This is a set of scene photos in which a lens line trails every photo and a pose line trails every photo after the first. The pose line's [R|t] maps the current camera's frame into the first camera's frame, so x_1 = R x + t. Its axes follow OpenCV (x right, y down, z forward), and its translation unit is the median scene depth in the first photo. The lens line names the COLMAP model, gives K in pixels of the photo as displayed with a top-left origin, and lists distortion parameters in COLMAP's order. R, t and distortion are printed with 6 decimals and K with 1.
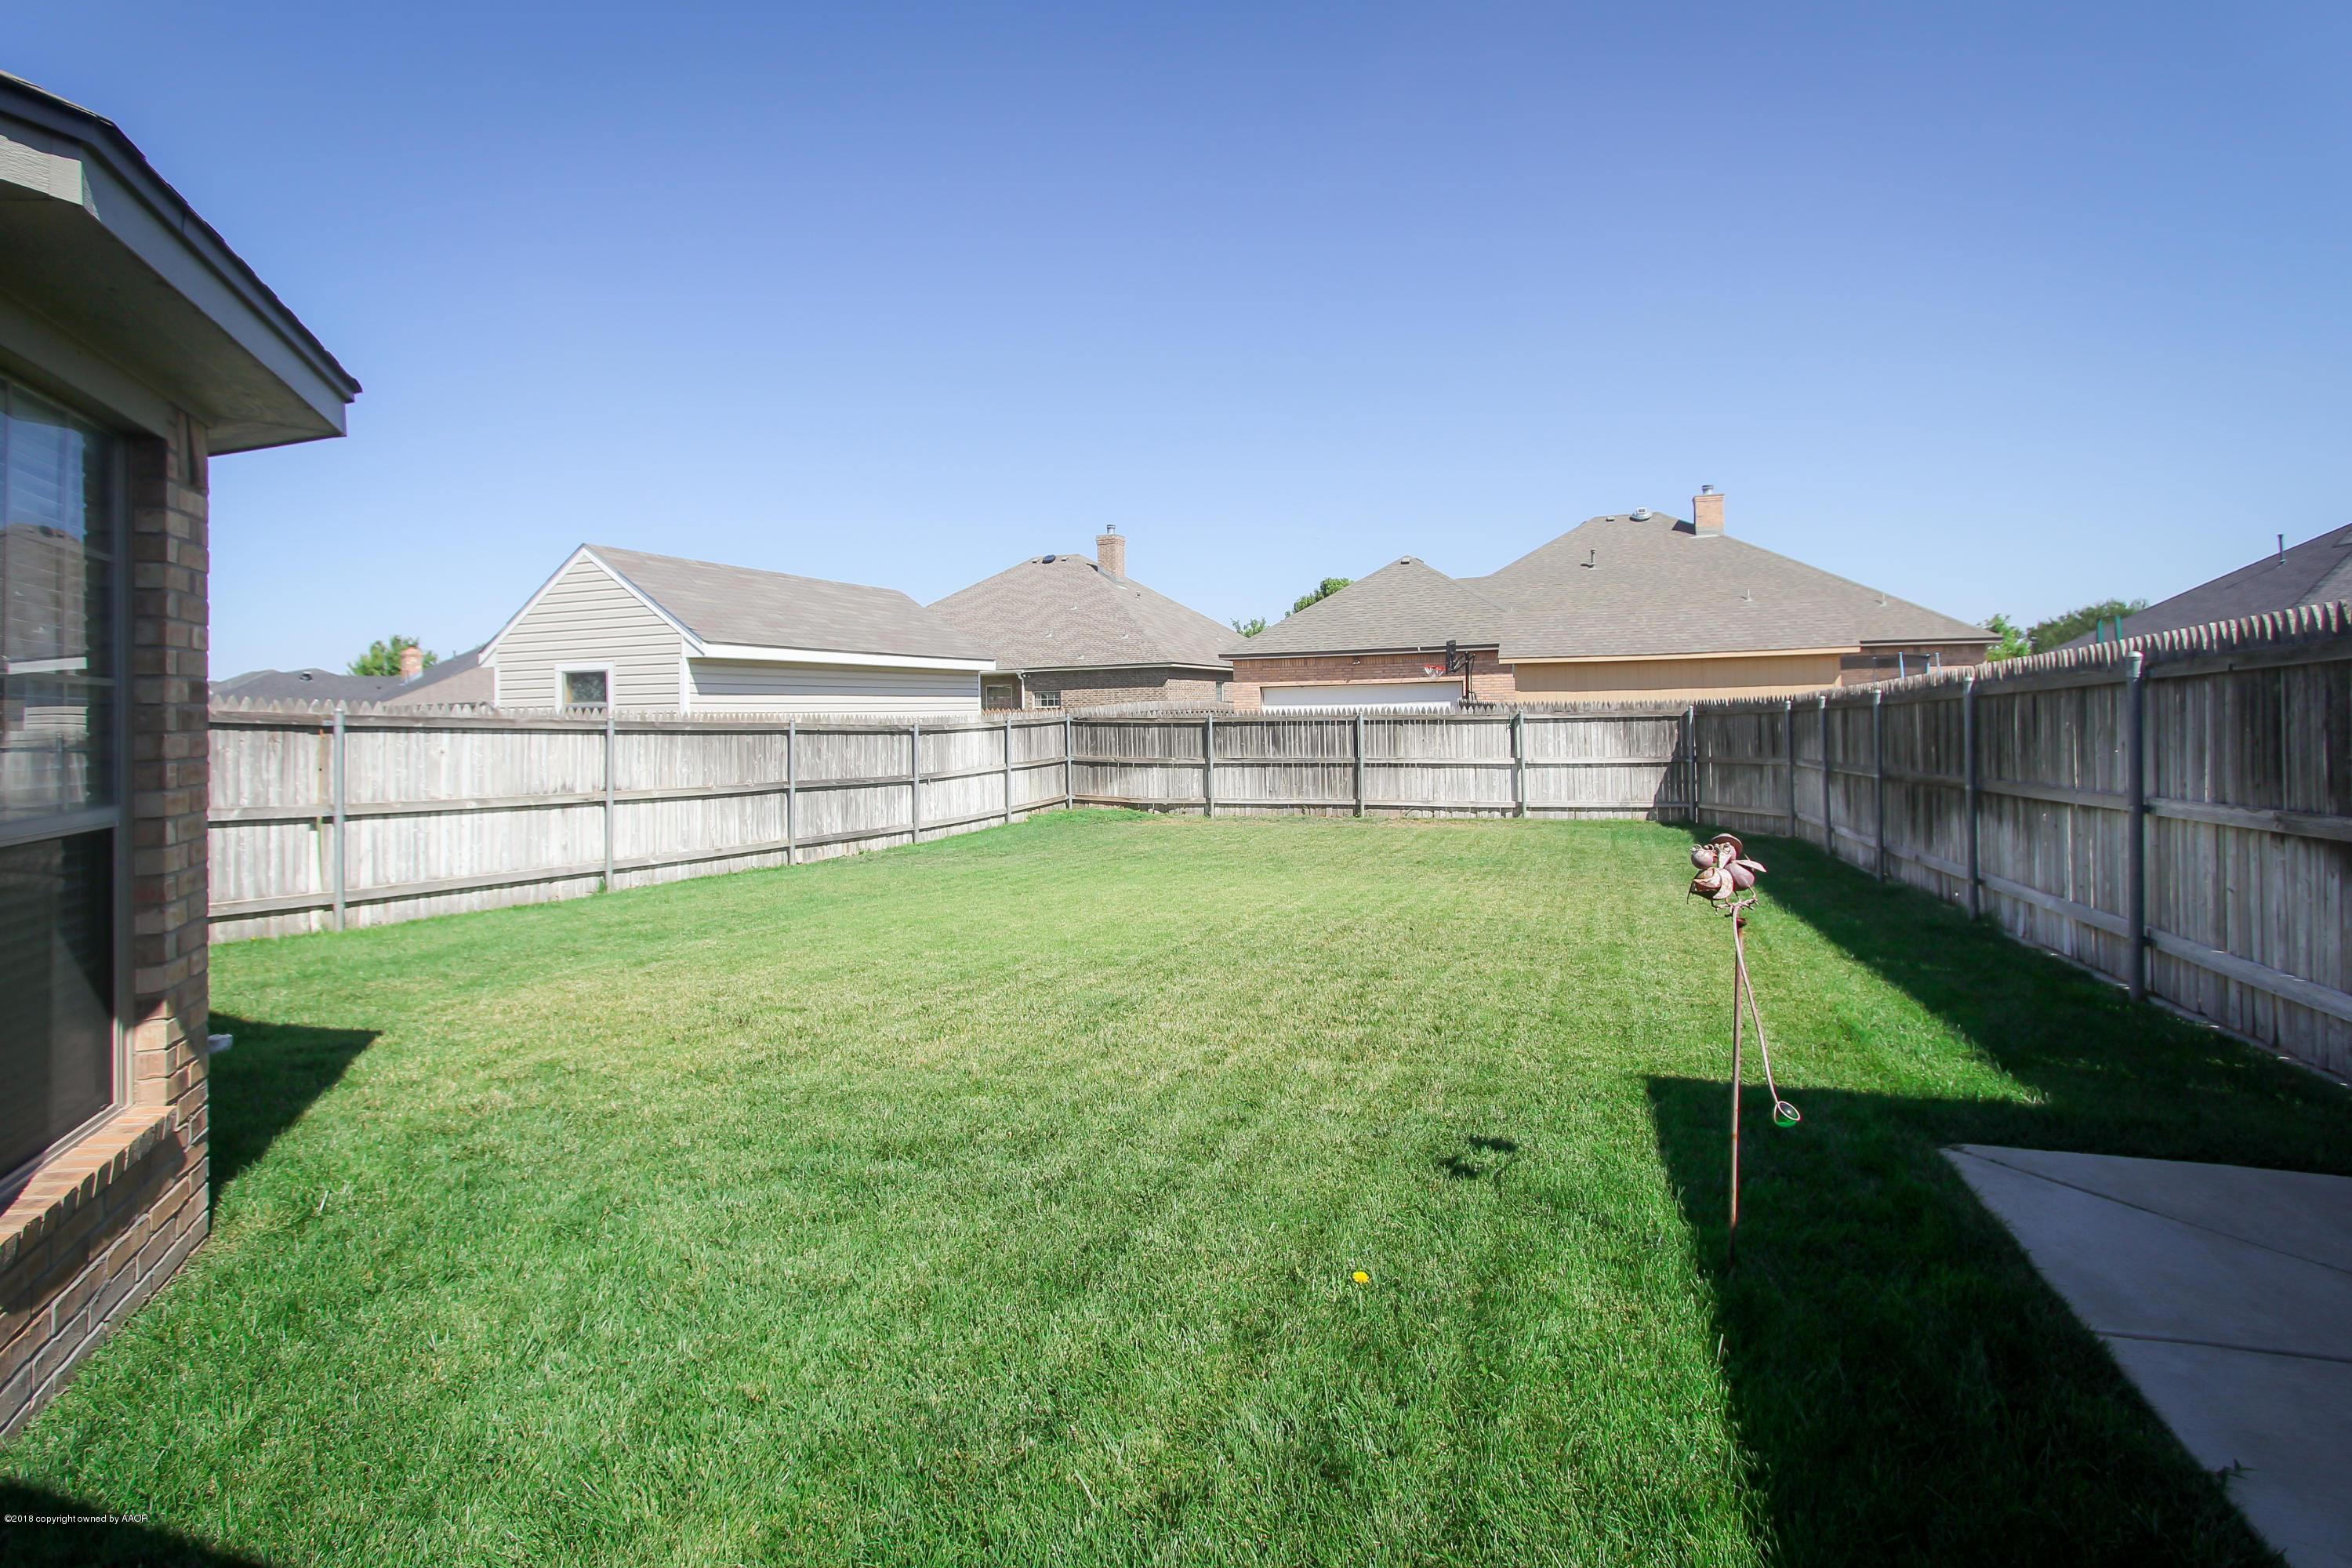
lens RADIAL K [[1088.4, 0, 1175.7], [0, 1088.4, 744.7], [0, 0, 1]] dist [-0.003813, 0.004946]
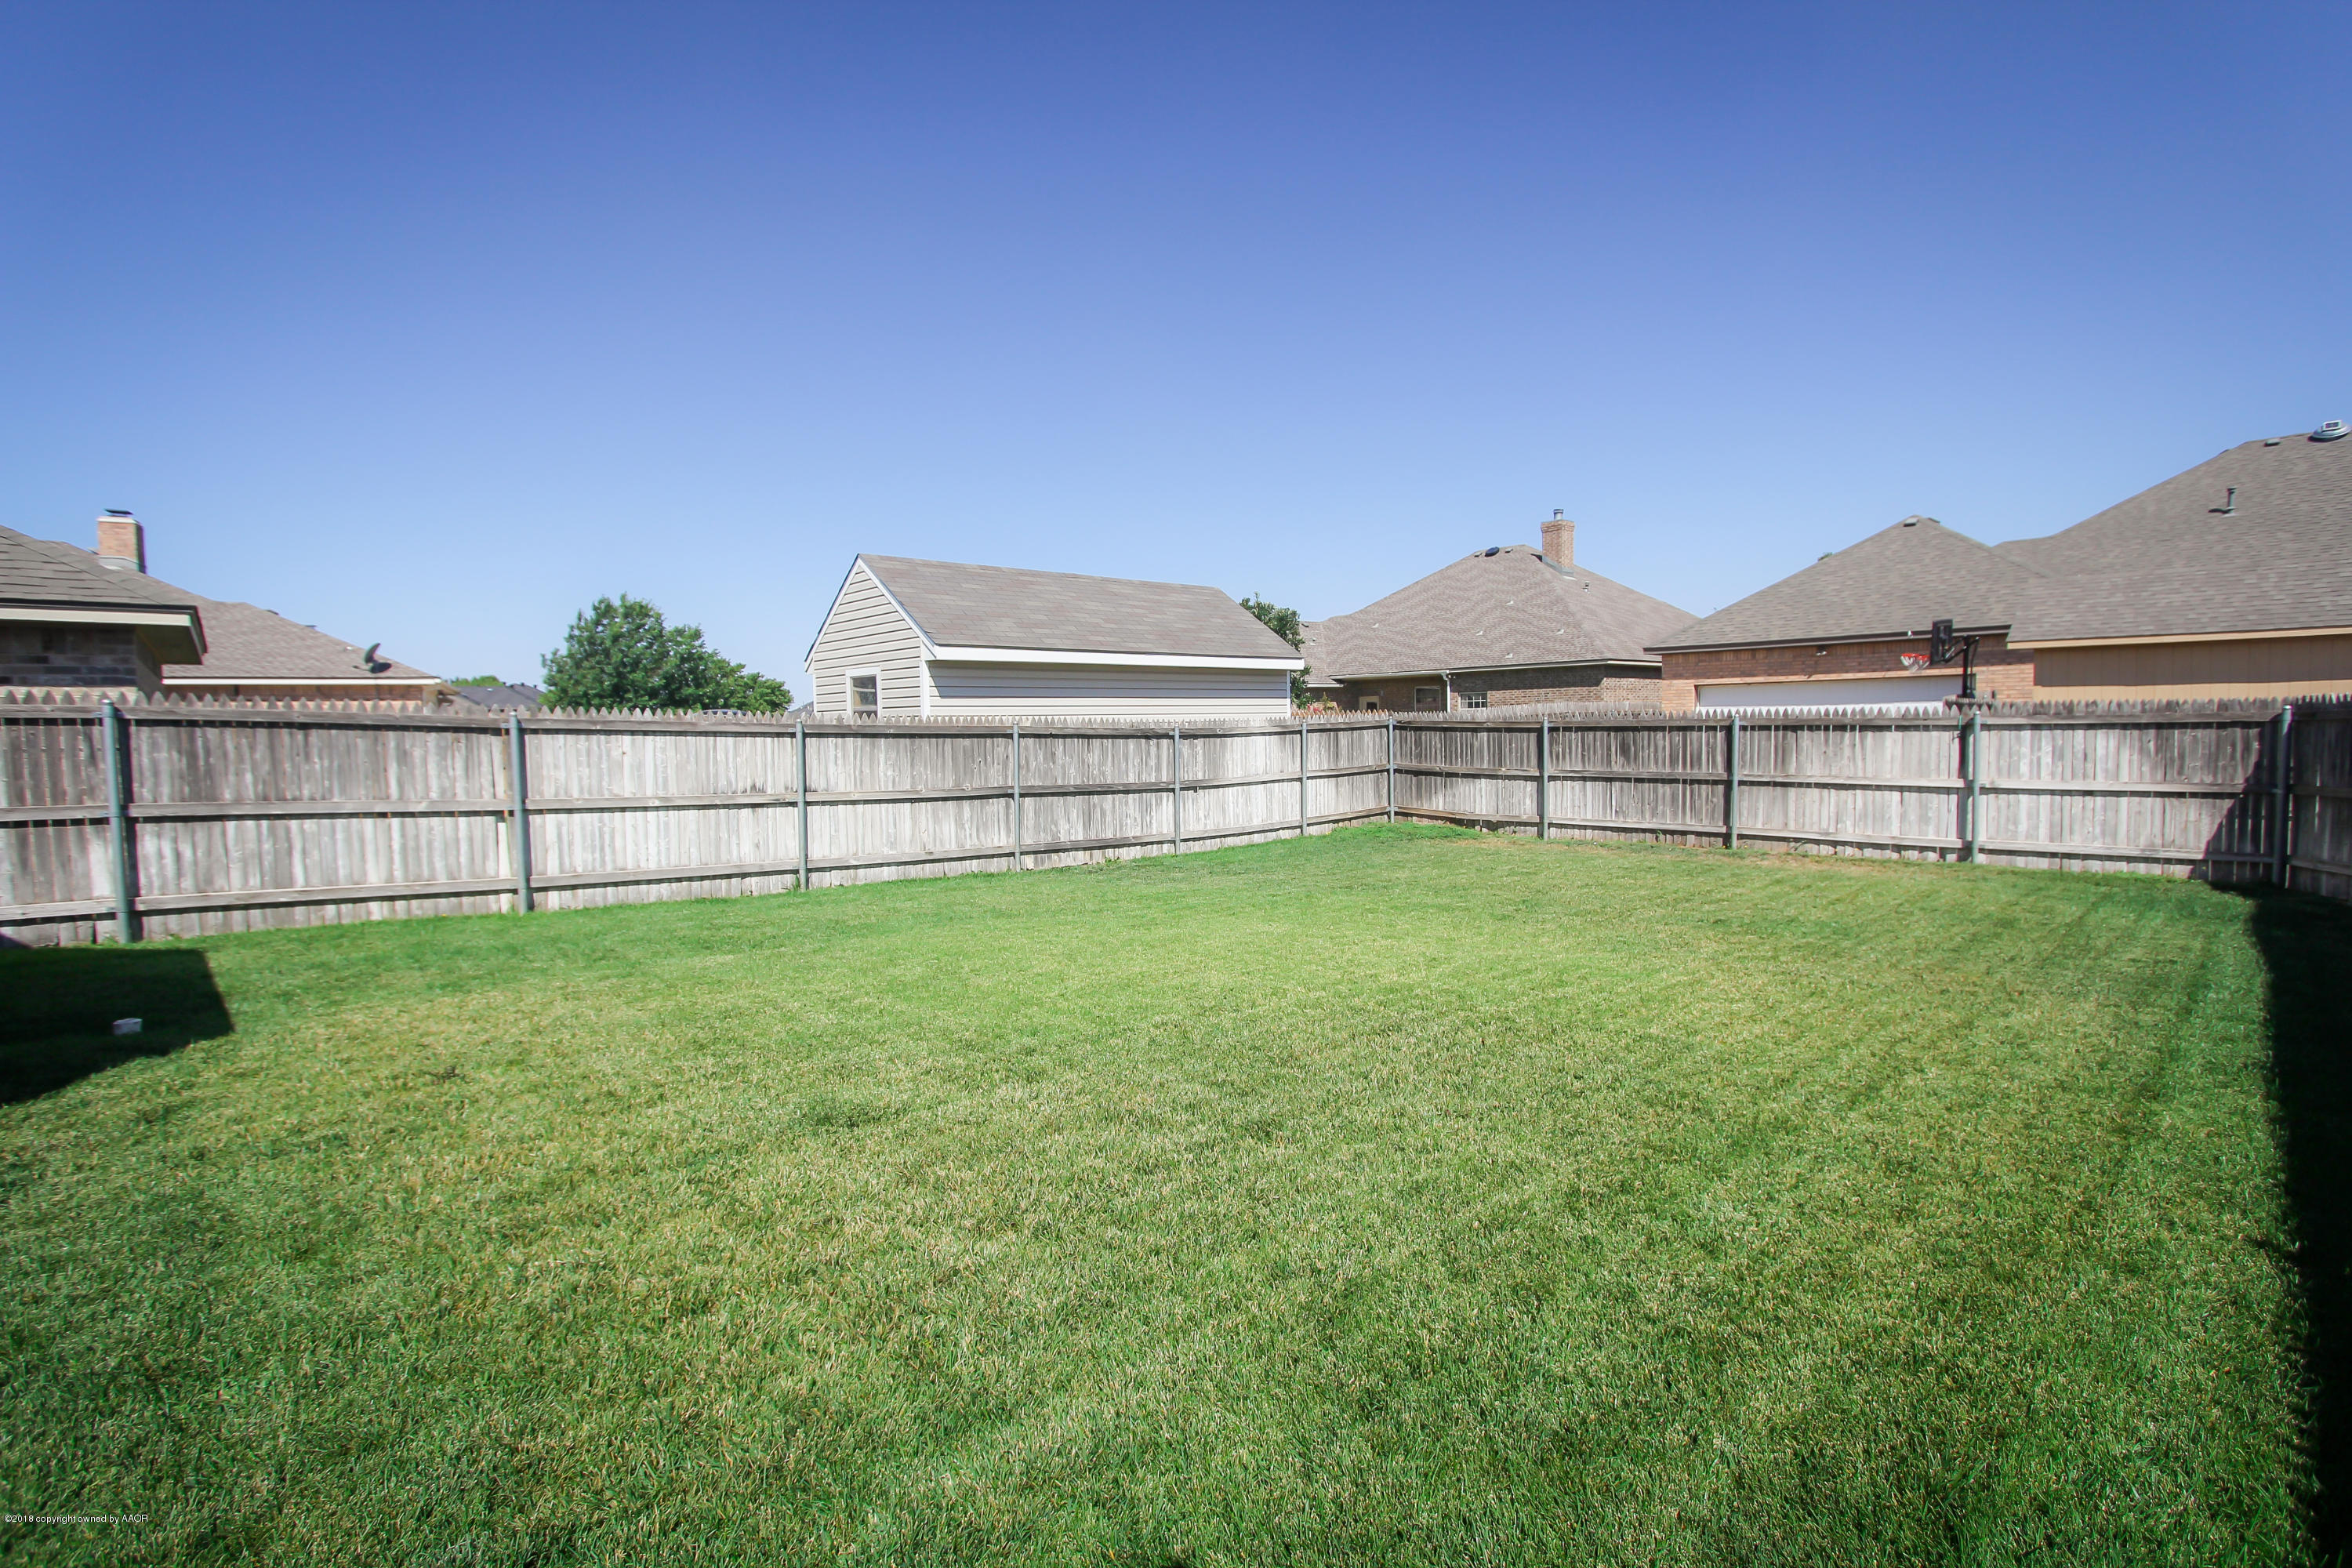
lens RADIAL K [[1051.7, 0, 1202.9], [0, 1051.7, 818.5], [0, 0, 1]] dist [-0.006791, 0.000423]
pose [[0.904872, 0.041590, -0.423648, 0.166939], [-0.012333, 0.997359, 0.071571, -0.005828], [0.425506, -0.059538, 0.902995, 0.178633]]
